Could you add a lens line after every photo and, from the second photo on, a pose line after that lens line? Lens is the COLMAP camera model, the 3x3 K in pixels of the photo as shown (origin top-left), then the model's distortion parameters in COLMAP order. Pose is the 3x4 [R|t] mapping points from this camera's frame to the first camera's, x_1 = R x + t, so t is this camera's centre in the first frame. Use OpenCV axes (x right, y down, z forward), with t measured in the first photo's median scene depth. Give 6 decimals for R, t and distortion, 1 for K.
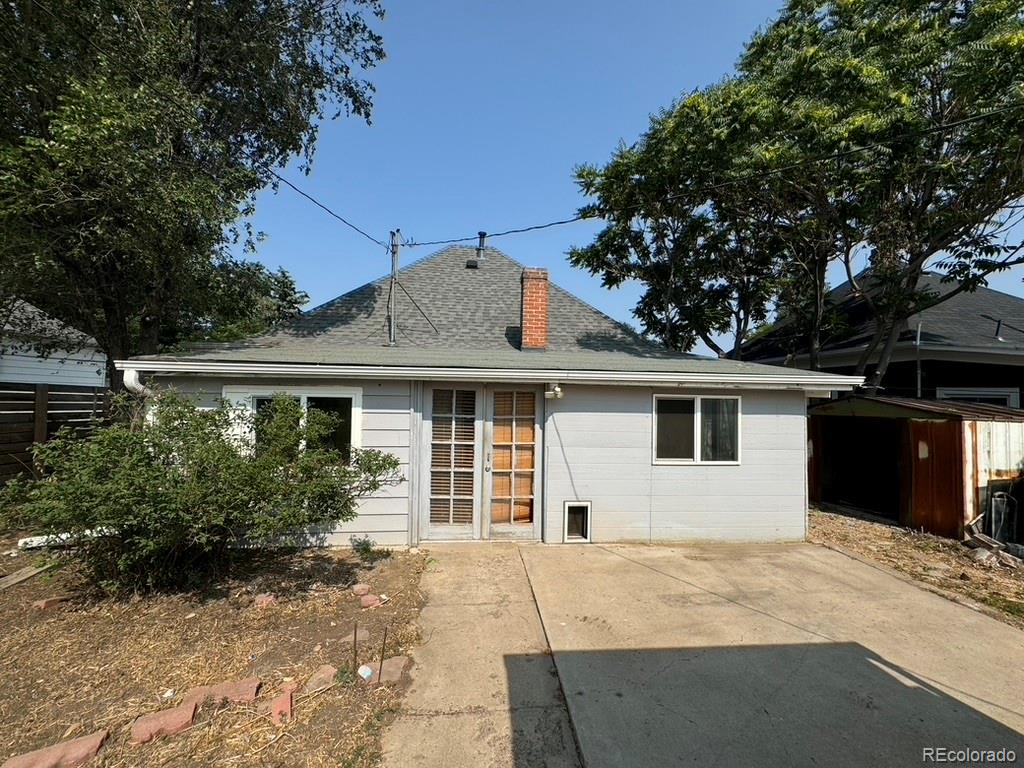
lens RADIAL K [[410.4, 0, 510.2], [0, 410.4, 378.2], [0, 0, 1]] dist [-0.001625, 0.000519]
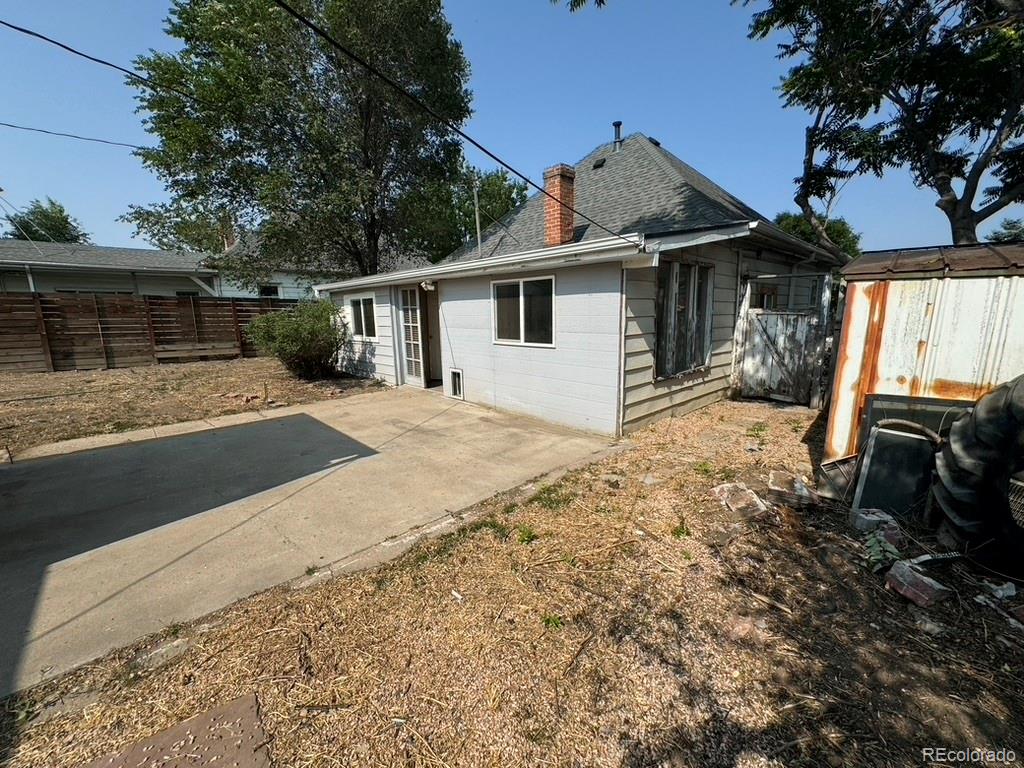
lens RADIAL K [[410.4, 0, 512.3], [0, 410.4, 380.2], [0, 0, 1]] dist [-0.001625, 0.000519]
pose [[0.626052, 0.100830, -0.773235, 1.309559], [0.059263, 0.982585, 0.176112, 0.113202], [0.777526, -0.156080, 0.609174, 0.327063]]
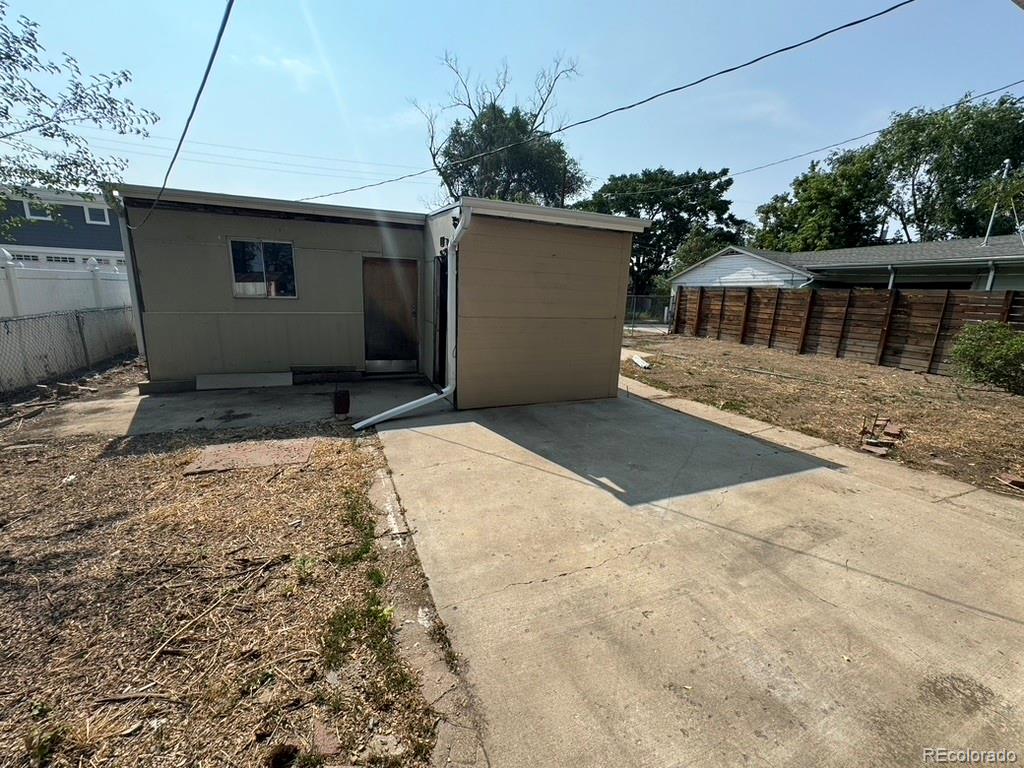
lens RADIAL K [[410.4, 0, 512.6], [0, 410.4, 381.4], [0, 0, 1]] dist [-0.001625, 0.000519]
pose [[-0.946399, 0.010706, -0.322822, 0.863204], [-0.041471, 0.987151, 0.154318, 0.125710], [0.320326, 0.159434, -0.933794, 1.078214]]
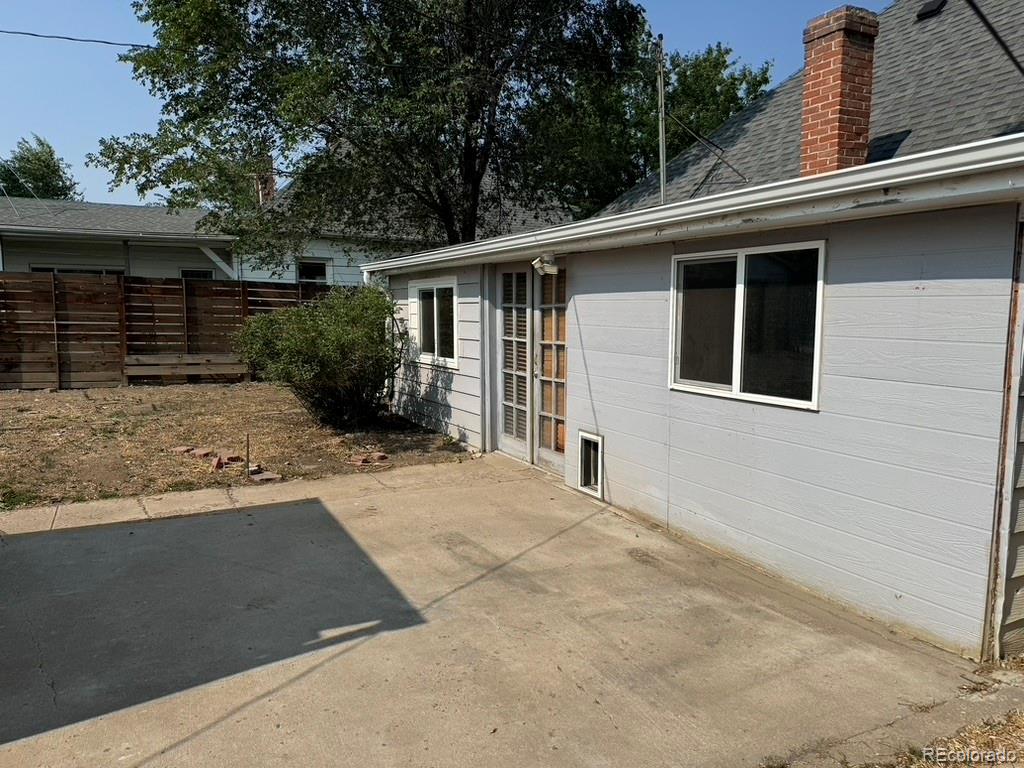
lens RADIAL K [[715.4, 0, 511.1], [0, 715.4, 390.3], [0, 0, 1]] dist [0.045754, -0.042577]
pose [[0.378579, 0.088566, -0.921322, 1.151092], [0.039752, 0.992937, 0.111785, 0.101558], [0.924715, -0.078943, 0.372384, 0.468203]]
